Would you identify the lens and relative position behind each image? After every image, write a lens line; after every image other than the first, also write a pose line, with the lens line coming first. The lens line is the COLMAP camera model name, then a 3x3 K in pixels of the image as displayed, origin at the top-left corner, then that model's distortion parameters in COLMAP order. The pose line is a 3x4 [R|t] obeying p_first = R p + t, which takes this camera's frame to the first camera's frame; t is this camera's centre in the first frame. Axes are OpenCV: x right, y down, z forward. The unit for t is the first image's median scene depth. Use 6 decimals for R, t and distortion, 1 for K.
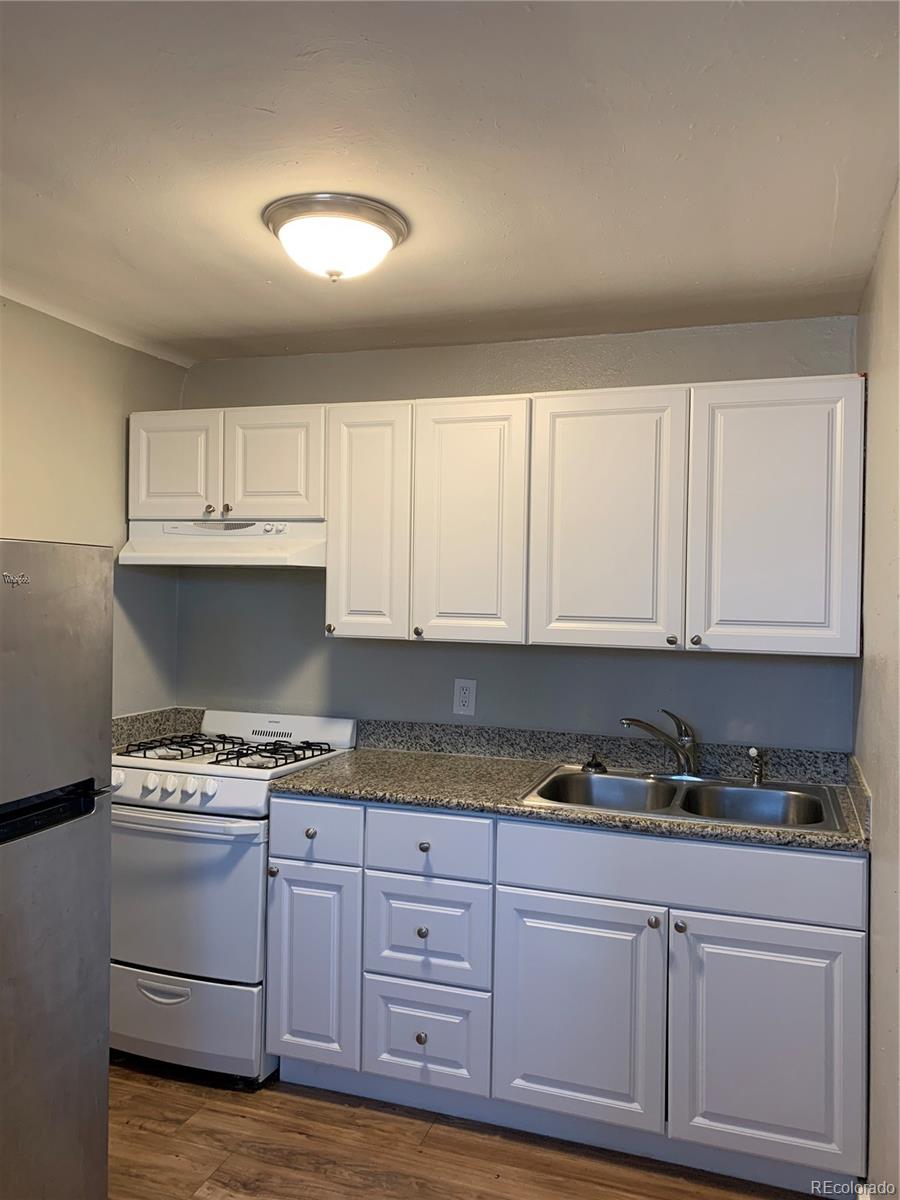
lens RADIAL K [[921.3, 0, 460.1], [0, 921.3, 590.6], [0, 0, 1]] dist [0.027781, -0.031384]
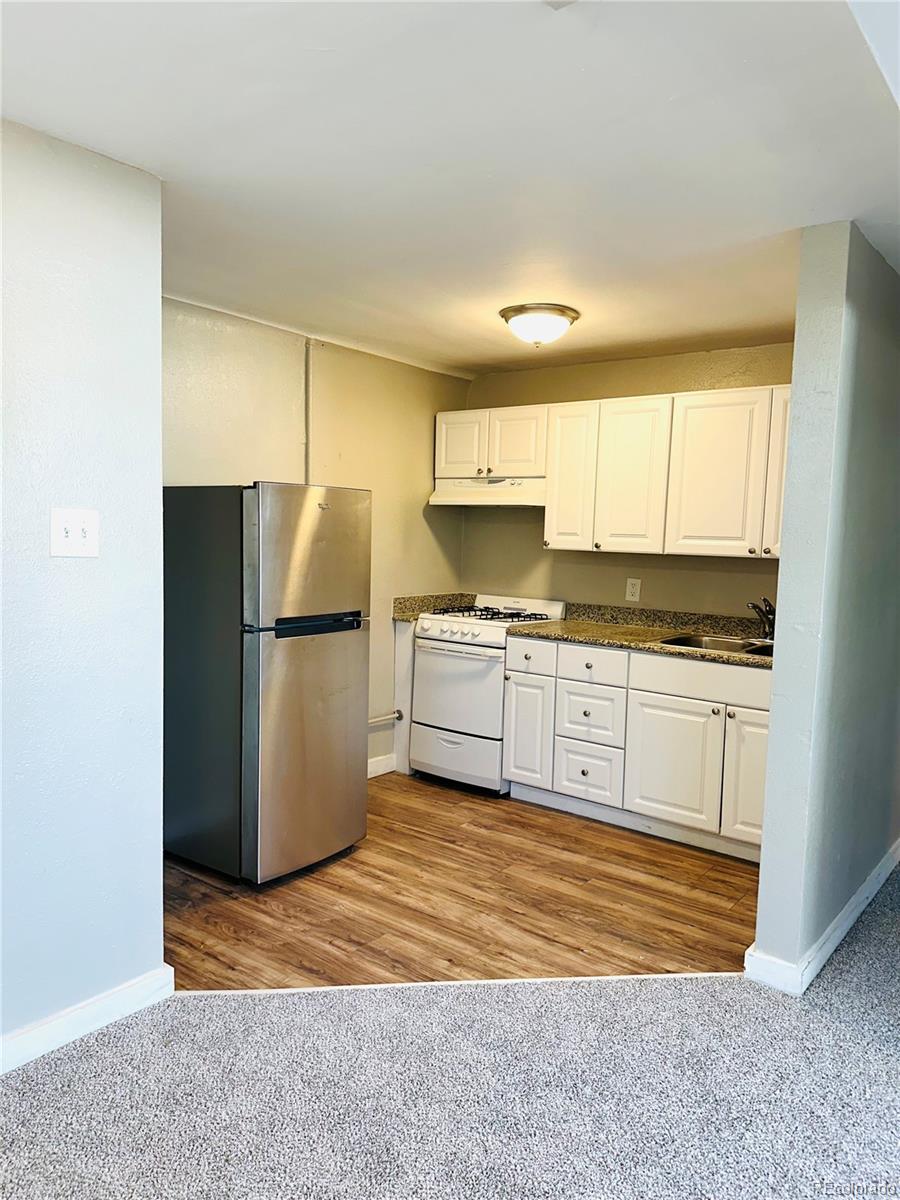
lens RADIAL K [[850.6, 0, 458.8], [0, 850.6, 610.4], [0, 0, 1]] dist [0.113158, -0.003651]
pose [[0.946780, 0.041252, -0.319226, 0.231747], [-0.013657, 0.996009, 0.088206, 0.031690], [0.321591, -0.079152, 0.943565, -0.579240]]
